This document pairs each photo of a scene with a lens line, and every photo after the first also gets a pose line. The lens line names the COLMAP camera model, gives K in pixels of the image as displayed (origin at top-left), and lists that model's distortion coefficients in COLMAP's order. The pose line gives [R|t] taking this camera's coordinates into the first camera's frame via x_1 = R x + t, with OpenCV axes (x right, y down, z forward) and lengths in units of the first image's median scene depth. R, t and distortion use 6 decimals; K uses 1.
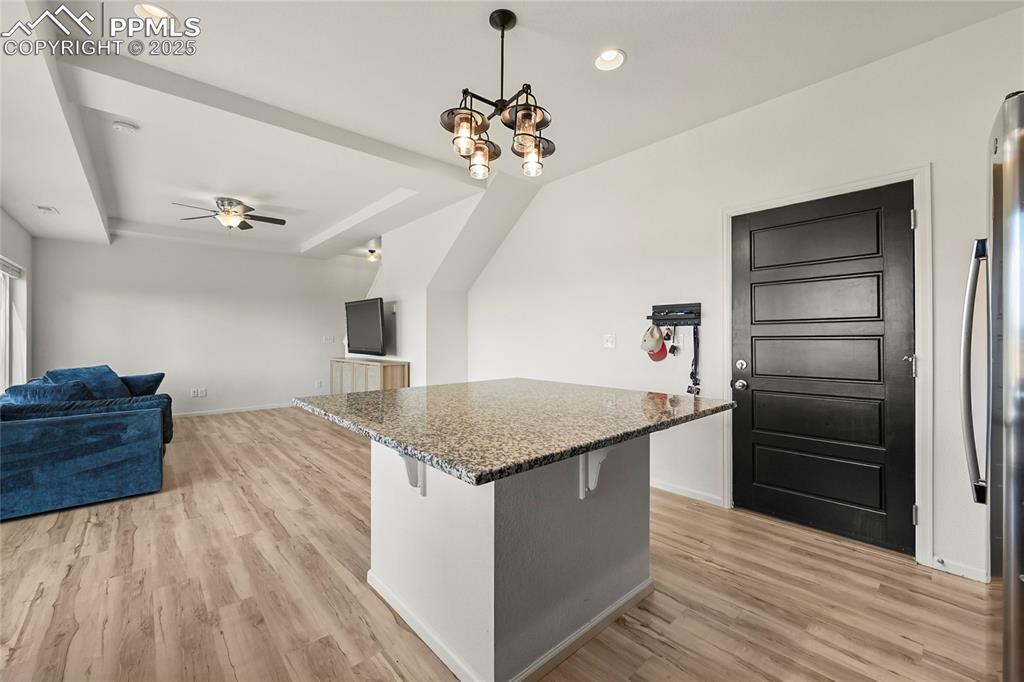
lens RADIAL K [[411.4, 0, 511.4], [0, 411.4, 338.5], [0, 0, 1]] dist [0.003251, -0.000812]
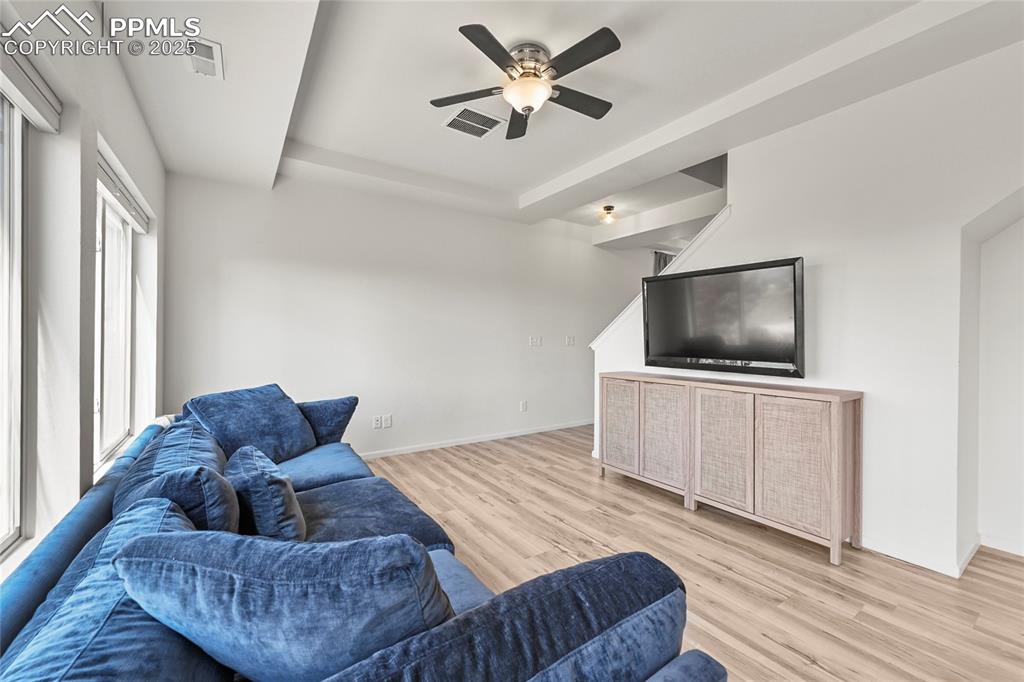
lens RADIAL K [[411.4, 0, 517.0], [0, 411.4, 335.1], [0, 0, 1]] dist [0.003251, -0.000812]
pose [[0.991717, 0.005917, -0.128305, -0.910922], [-0.007488, 0.999903, -0.011764, 0.001389], [0.128223, 0.012627, 0.991665, 0.747628]]
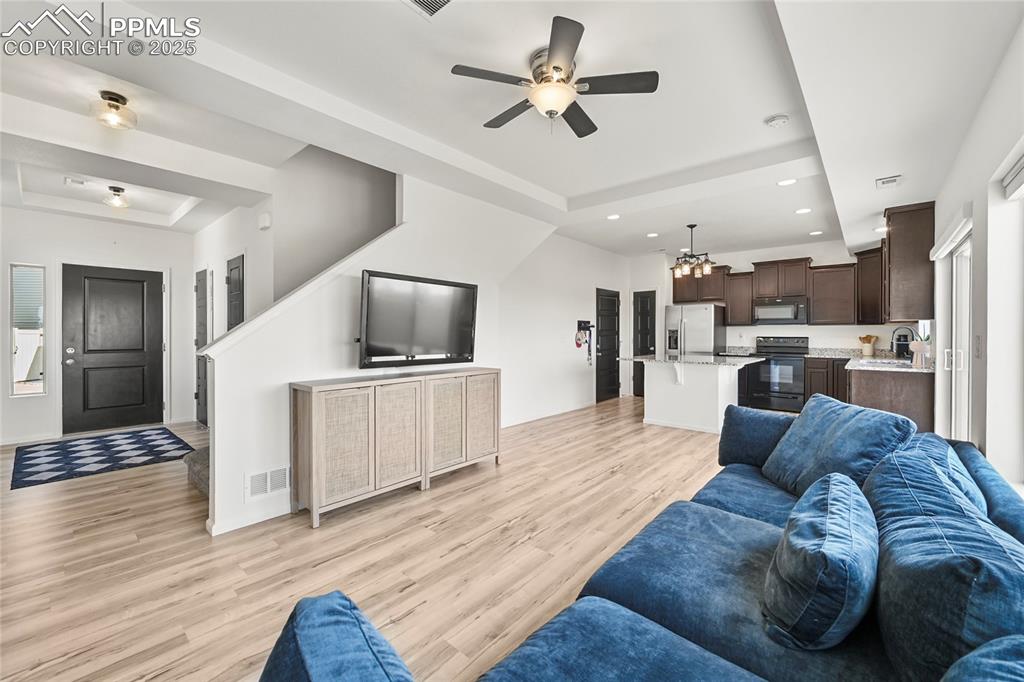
lens RADIAL K [[411.4, 0, 516.4], [0, 411.4, 333.7], [0, 0, 1]] dist [0.003251, -0.000812]
pose [[-0.127688, 0.001973, 0.991812, -1.675879], [0.001896, 0.999997, -0.001745, -0.011987], [-0.991813, 0.001658, -0.127691, 1.591825]]
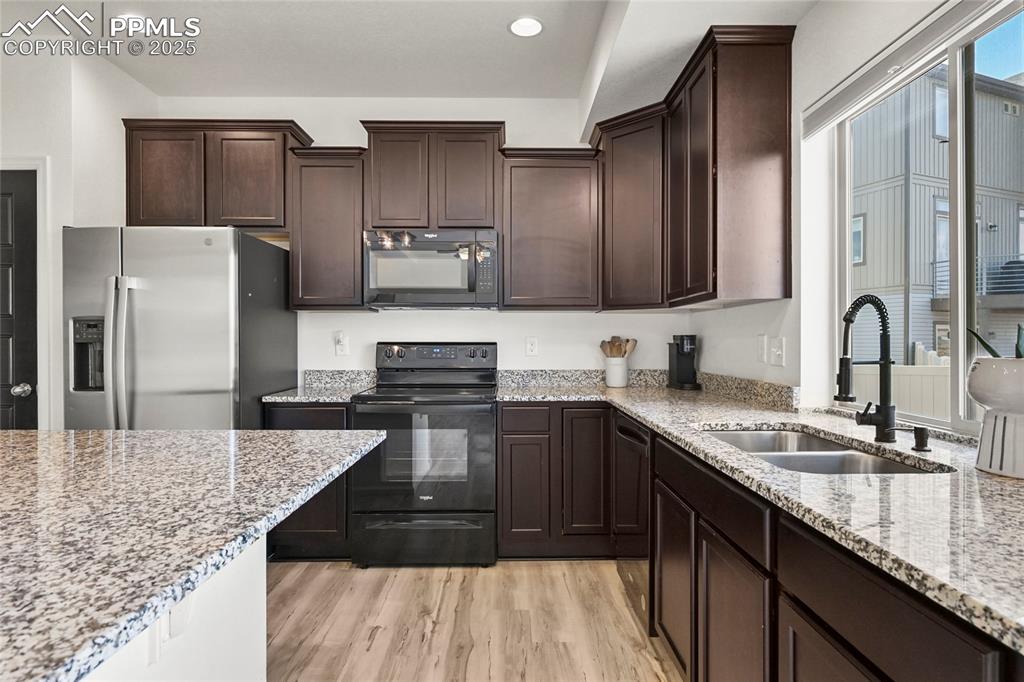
lens RADIAL K [[565.3, 0, 512.2], [0, 565.3, 340.3], [0, 0, 1]] dist [-0.003917, -0.000323]
pose [[-0.752975, 0.001511, 0.658047, -0.513922], [0.005124, 0.999981, 0.003567, -0.002419], [-0.658029, 0.006058, -0.752968, 0.642285]]
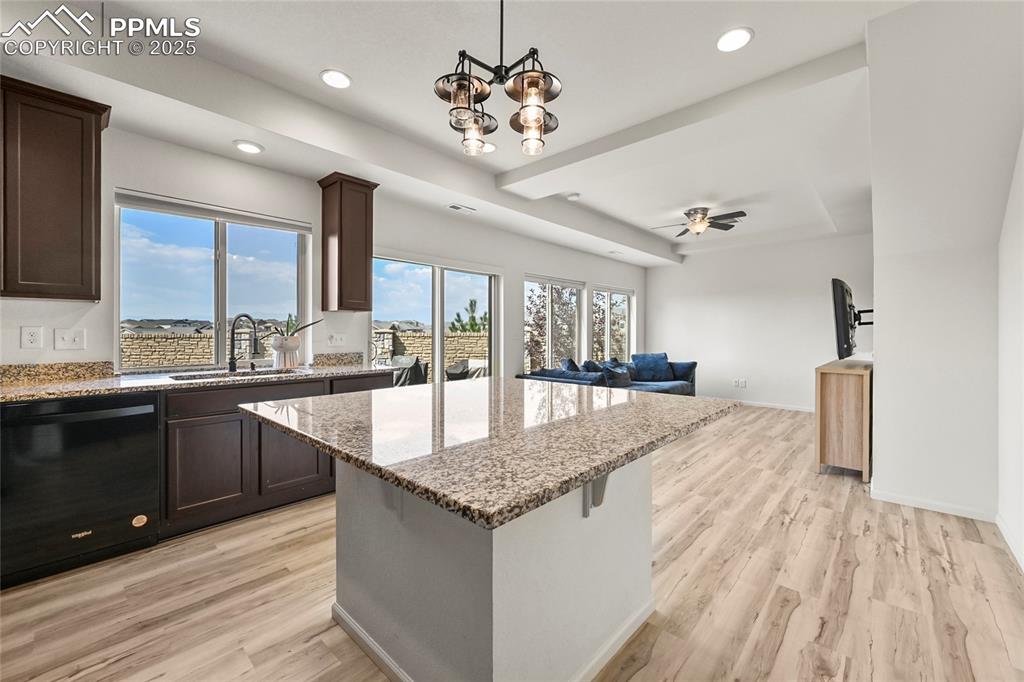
lens RADIAL K [[411.4, 0, 513.2], [0, 411.4, 334.3], [0, 0, 1]] dist [0.003251, -0.000812]
pose [[0.093008, 0.007409, -0.995638, 0.537478], [-0.007364, 0.999950, 0.006753, -0.003464], [0.995638, 0.006704, 0.093058, 0.582680]]
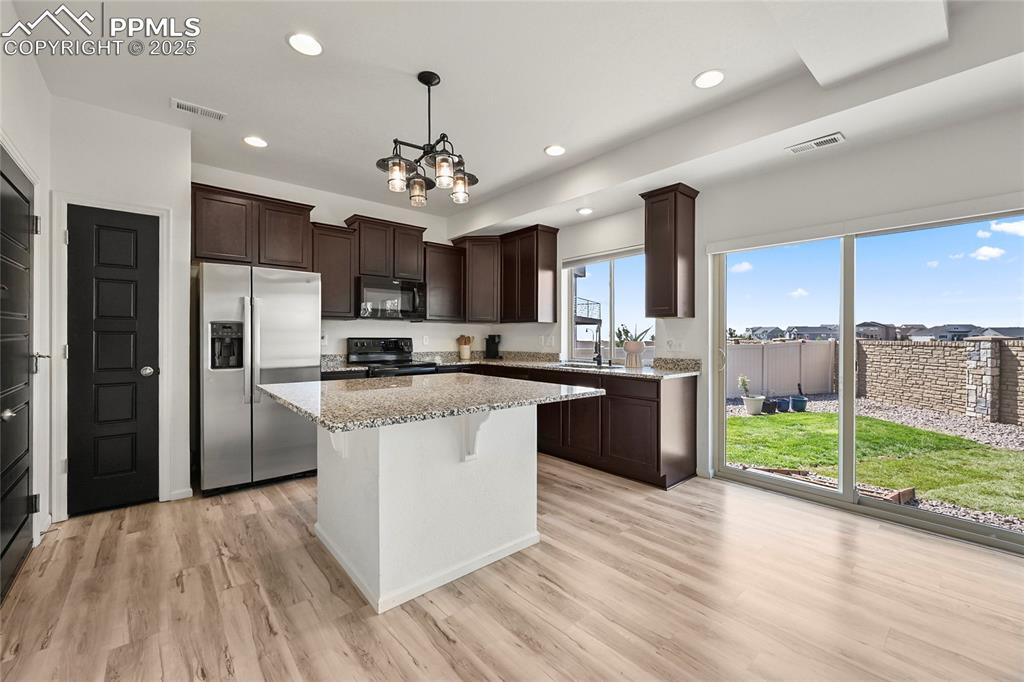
lens RADIAL K [[411.4, 0, 516.1], [0, 411.4, 337.7], [0, 0, 1]] dist [0.003251, -0.000812]
pose [[-0.999882, -0.001339, 0.015290, -0.185613], [-0.001247, 0.999981, 0.006031, -0.005995], [-0.015298, 0.006011, -0.999865, 1.373818]]
